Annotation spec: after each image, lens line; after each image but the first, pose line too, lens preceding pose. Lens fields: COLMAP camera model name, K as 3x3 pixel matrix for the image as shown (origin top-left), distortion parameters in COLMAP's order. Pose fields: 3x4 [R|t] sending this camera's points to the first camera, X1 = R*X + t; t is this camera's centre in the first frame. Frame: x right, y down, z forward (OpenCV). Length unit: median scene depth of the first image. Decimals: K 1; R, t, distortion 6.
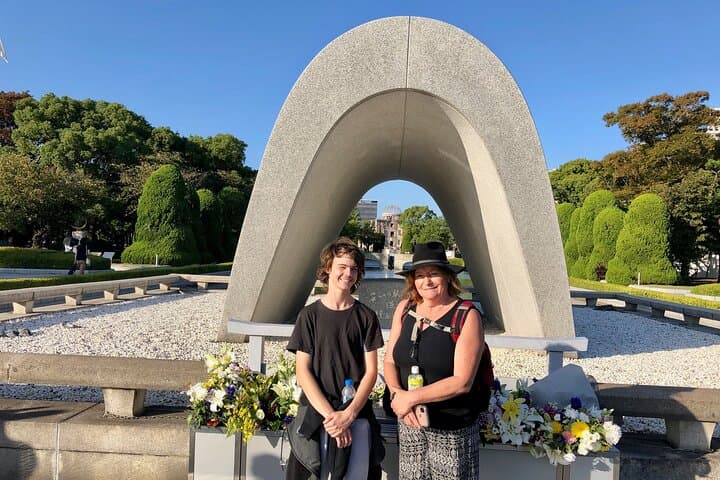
lens RADIAL K [[541.2, 0, 360.9], [0, 541.2, 267.4], [0, 0, 1]] dist [0.030933, -0.078694]
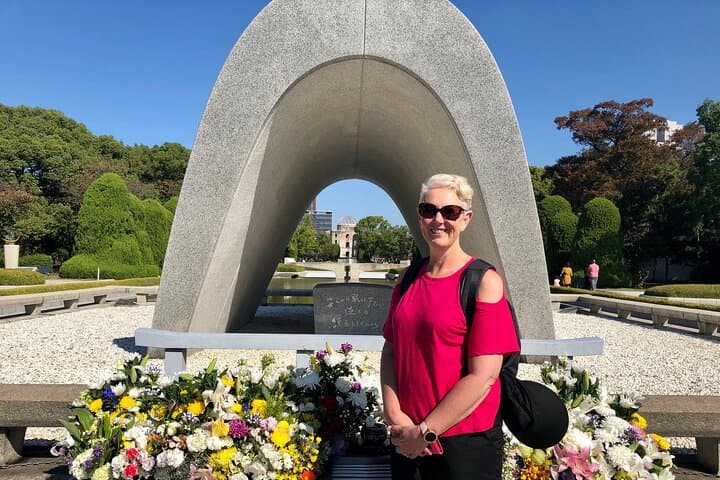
lens RADIAL K [[541.2, 0, 360.9], [0, 541.2, 267.4], [0, 0, 1]] dist [0.030933, -0.078694]
pose [[0.996430, -0.021416, 0.081667, 0.002039], [0.023089, 0.999541, -0.019601, 0.017708], [-0.081210, 0.021417, 0.996467, 0.118107]]
